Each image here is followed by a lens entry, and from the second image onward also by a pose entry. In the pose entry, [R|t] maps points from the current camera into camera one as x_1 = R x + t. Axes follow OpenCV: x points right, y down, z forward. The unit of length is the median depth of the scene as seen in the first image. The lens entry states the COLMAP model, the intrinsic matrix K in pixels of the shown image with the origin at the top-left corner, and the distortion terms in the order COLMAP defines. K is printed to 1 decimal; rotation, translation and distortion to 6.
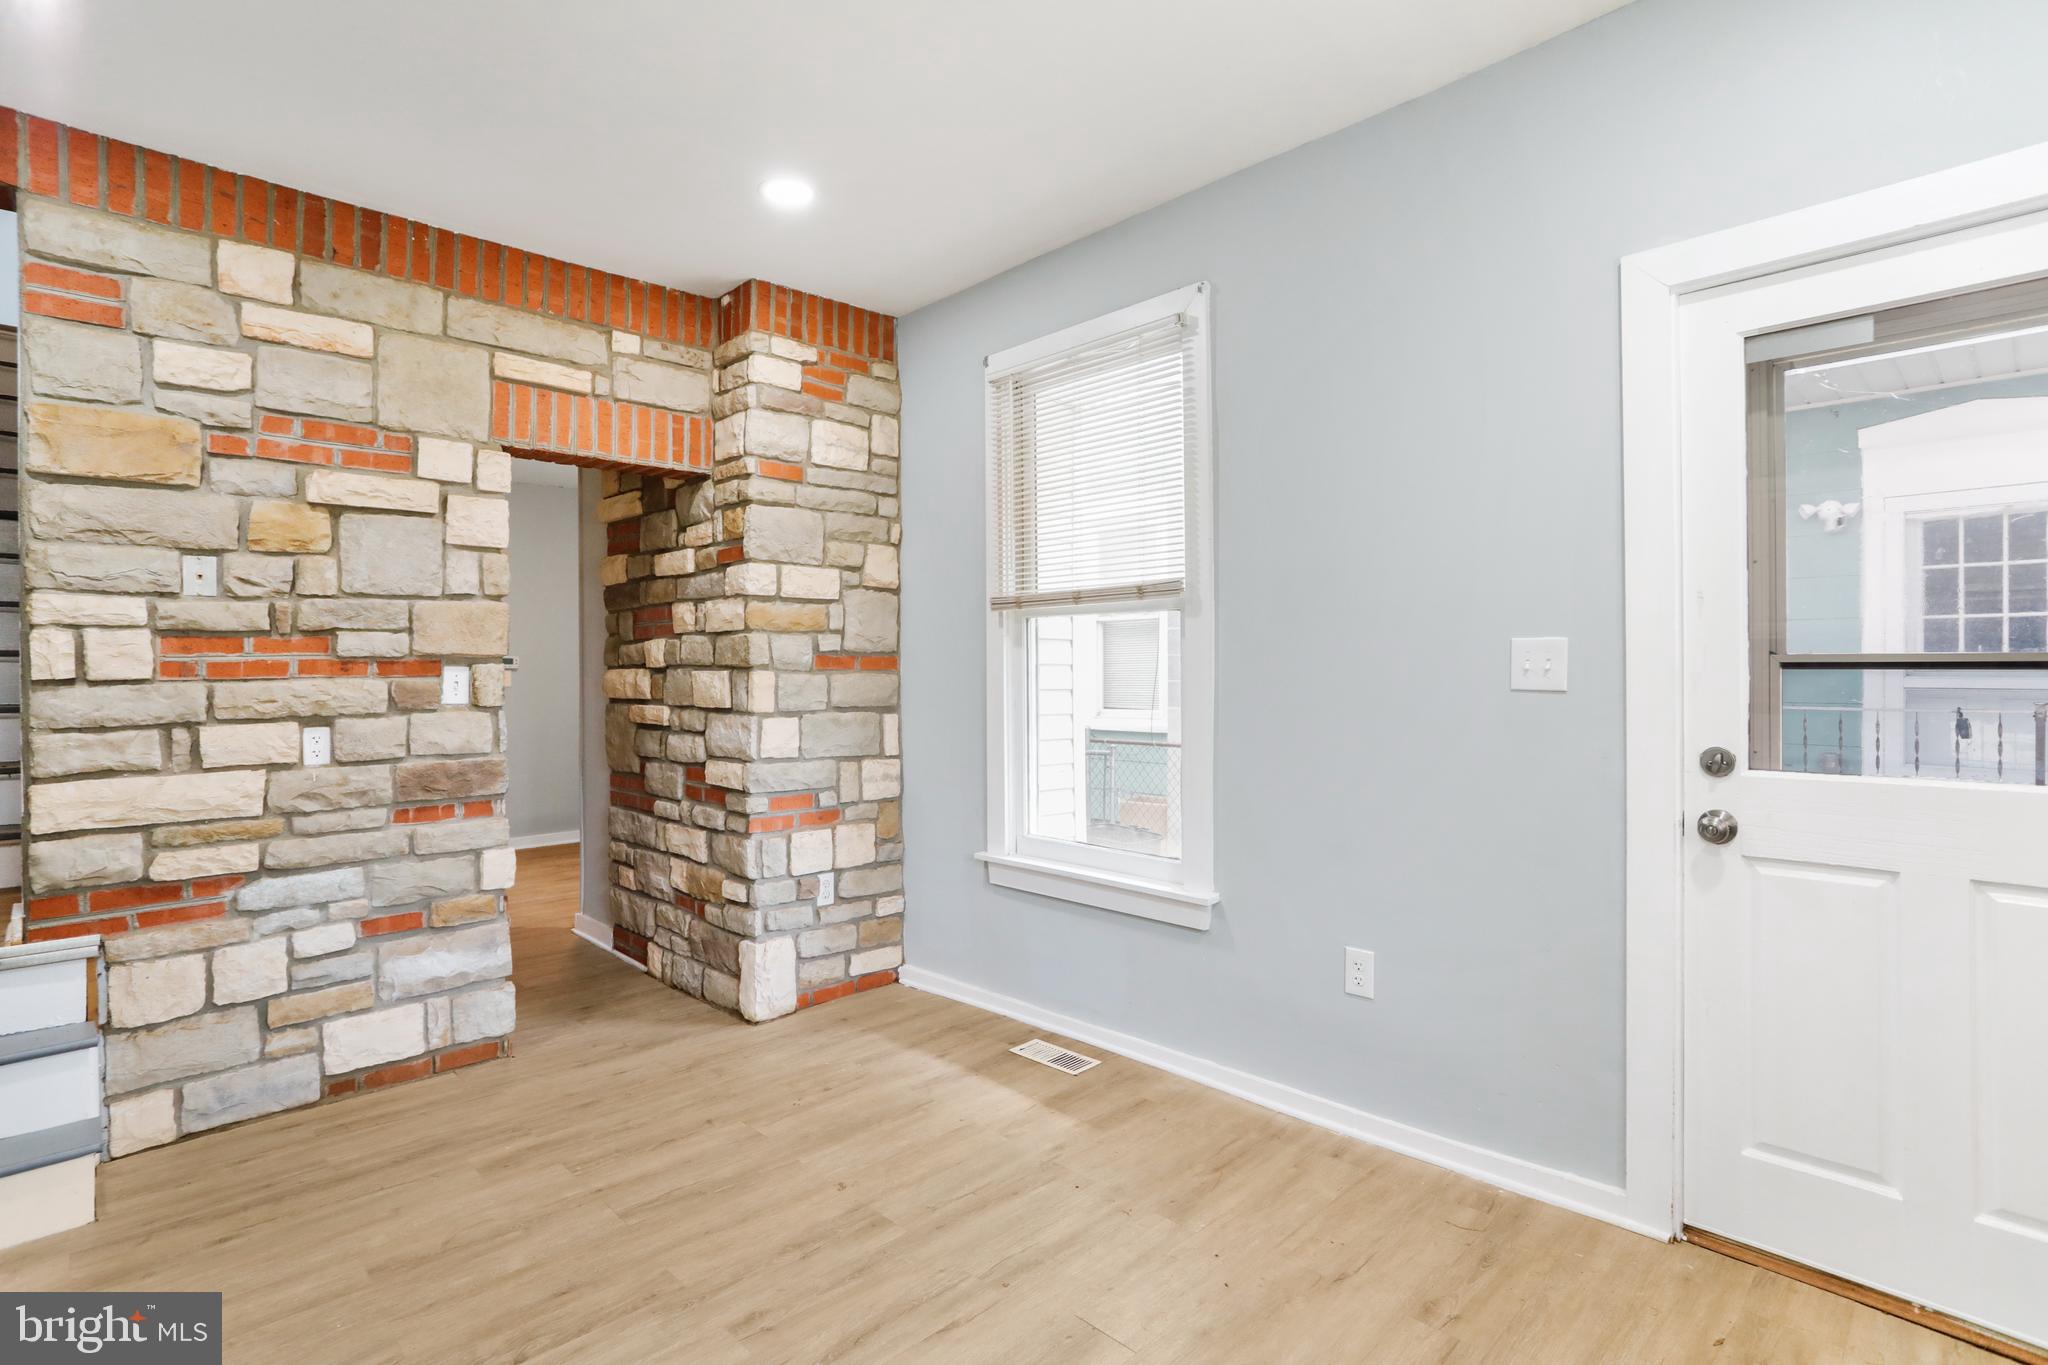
lens RADIAL K [[995.6, 0, 1019.1], [0, 995.6, 667.0], [0, 0, 1]] dist [-0.063023, 0.032887]
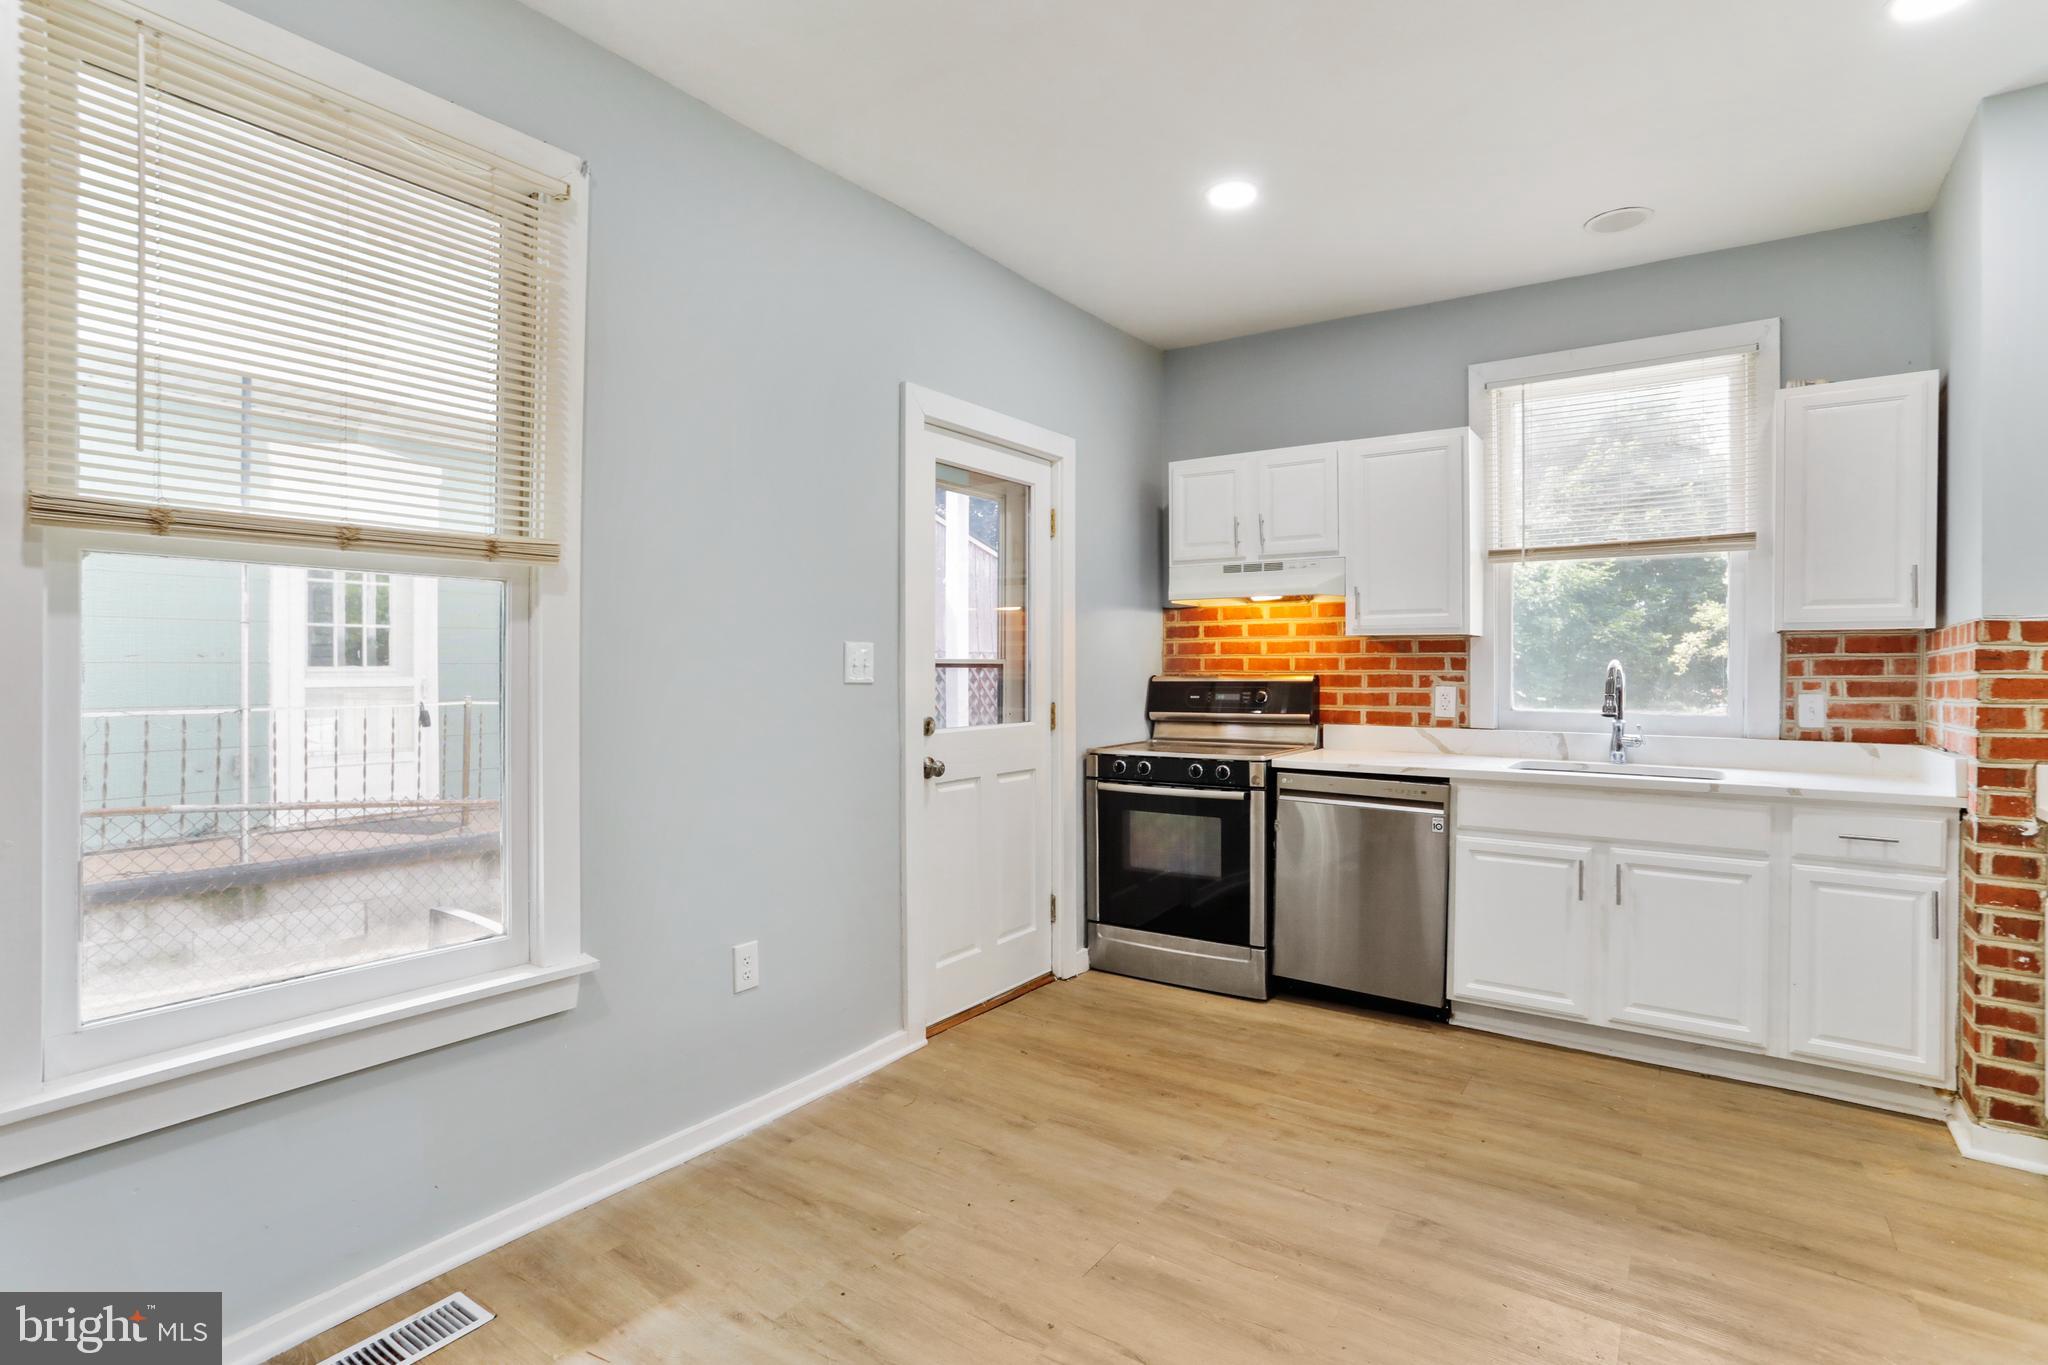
lens RADIAL K [[995.6, 0, 1019.1], [0, 995.6, 667.0], [0, 0, 1]] dist [-0.063023, 0.032887]
pose [[-0.184257, 0.005790, 0.982861, -0.625256], [-0.000217, 0.999982, -0.005932, 0.008699], [-0.982878, -0.001307, -0.184252, 0.814634]]
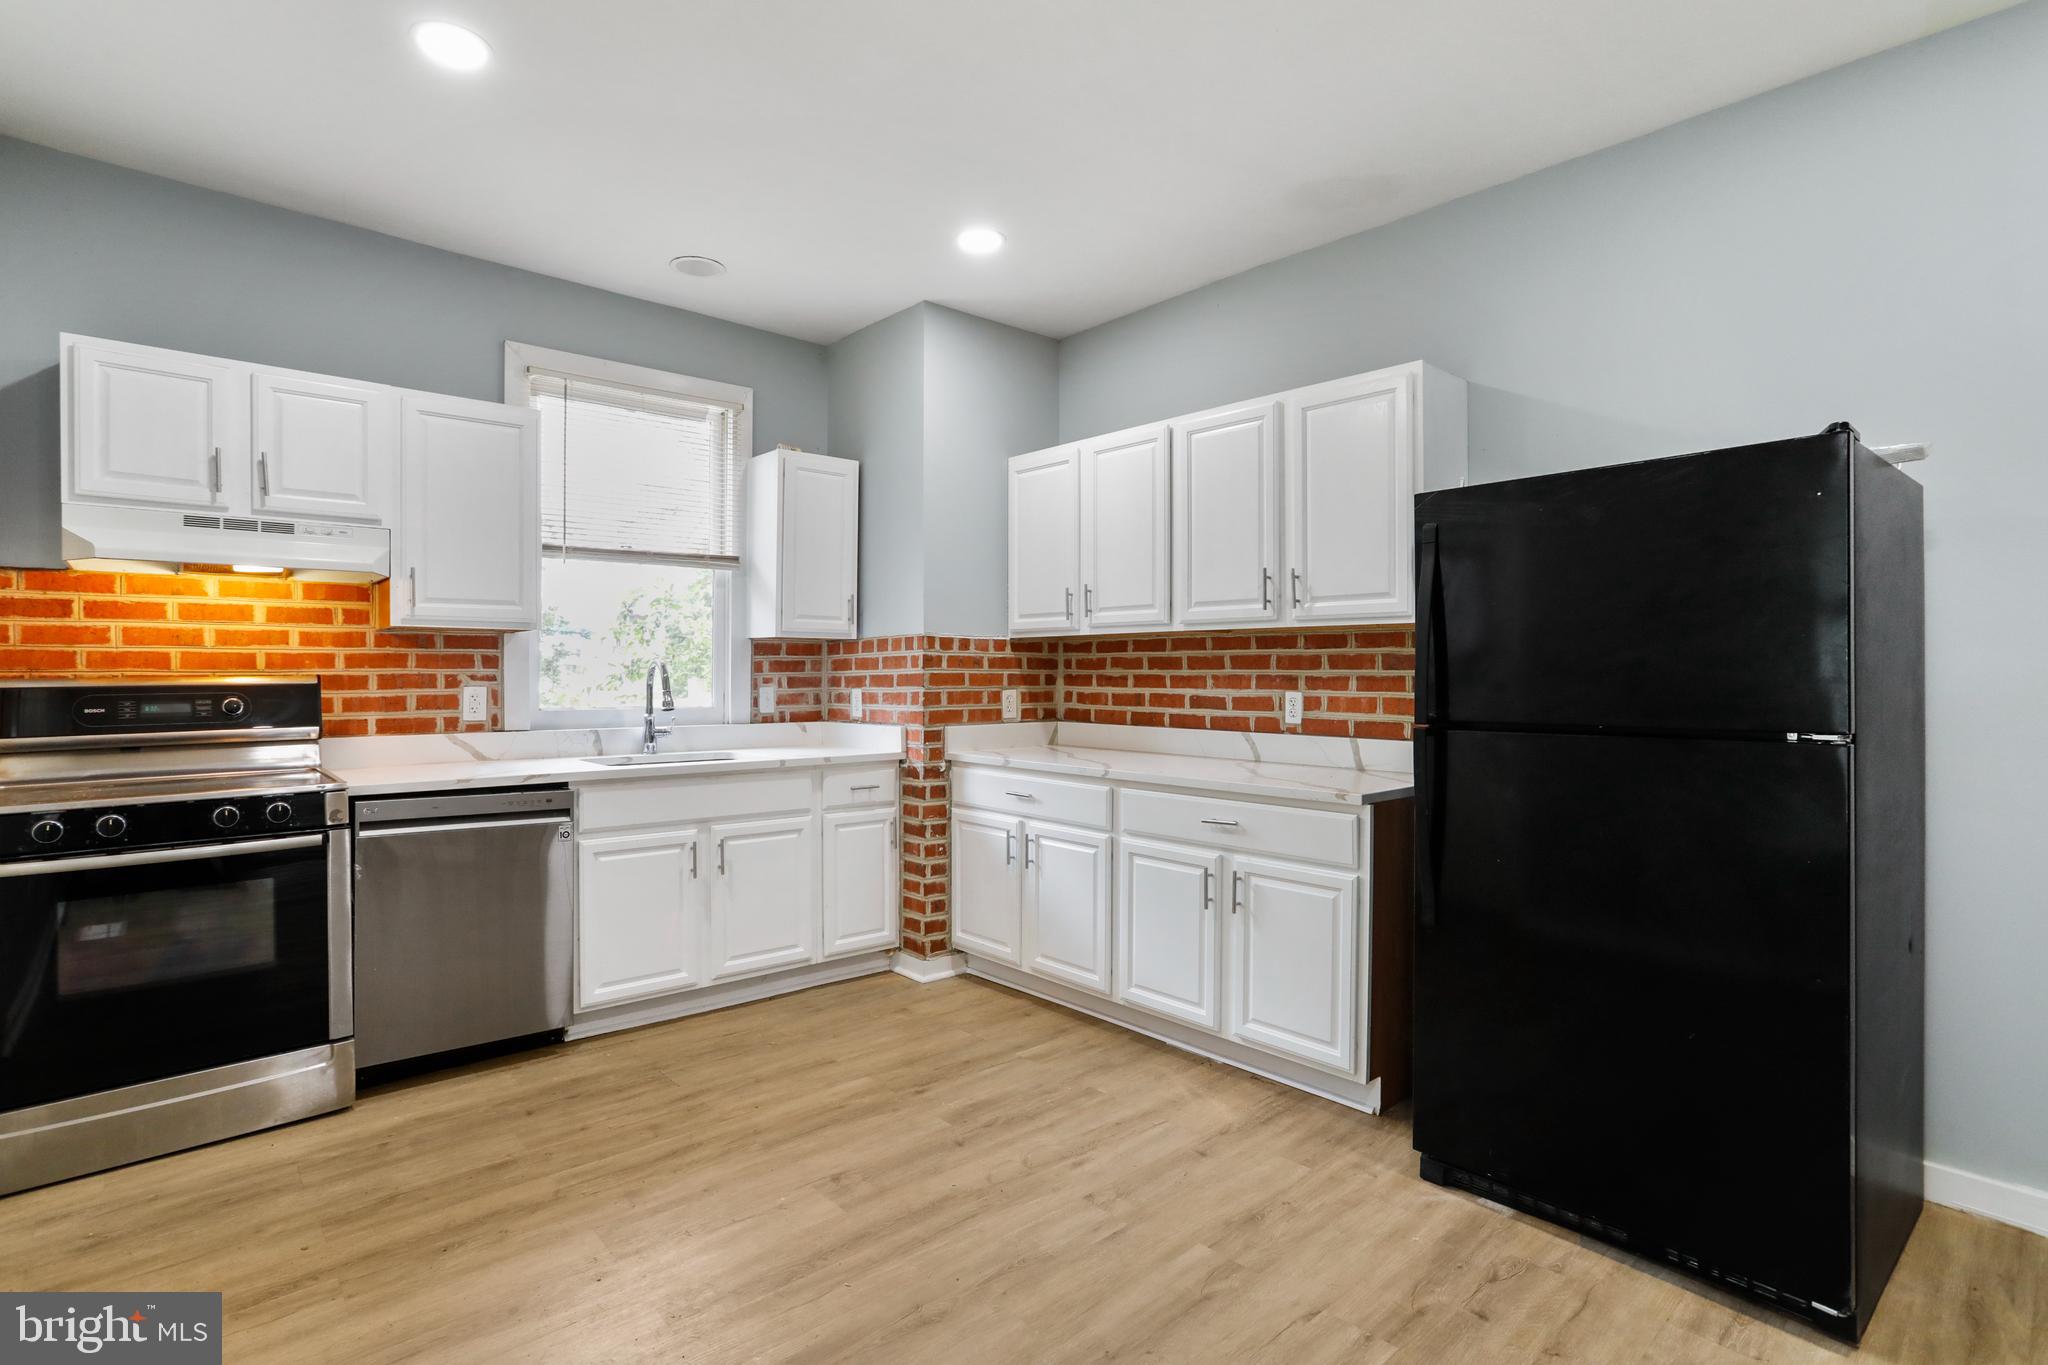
lens RADIAL K [[1000.6, 0, 1017.9], [0, 1000.6, 676.3], [0, 0, 1]] dist [-0.056738, 0.033451]
pose [[-0.998934, 0.004344, 0.045957, -0.138504], [0.004634, 0.999970, 0.006209, 0.009752], [-0.045929, 0.006416, -0.998924, 1.177620]]
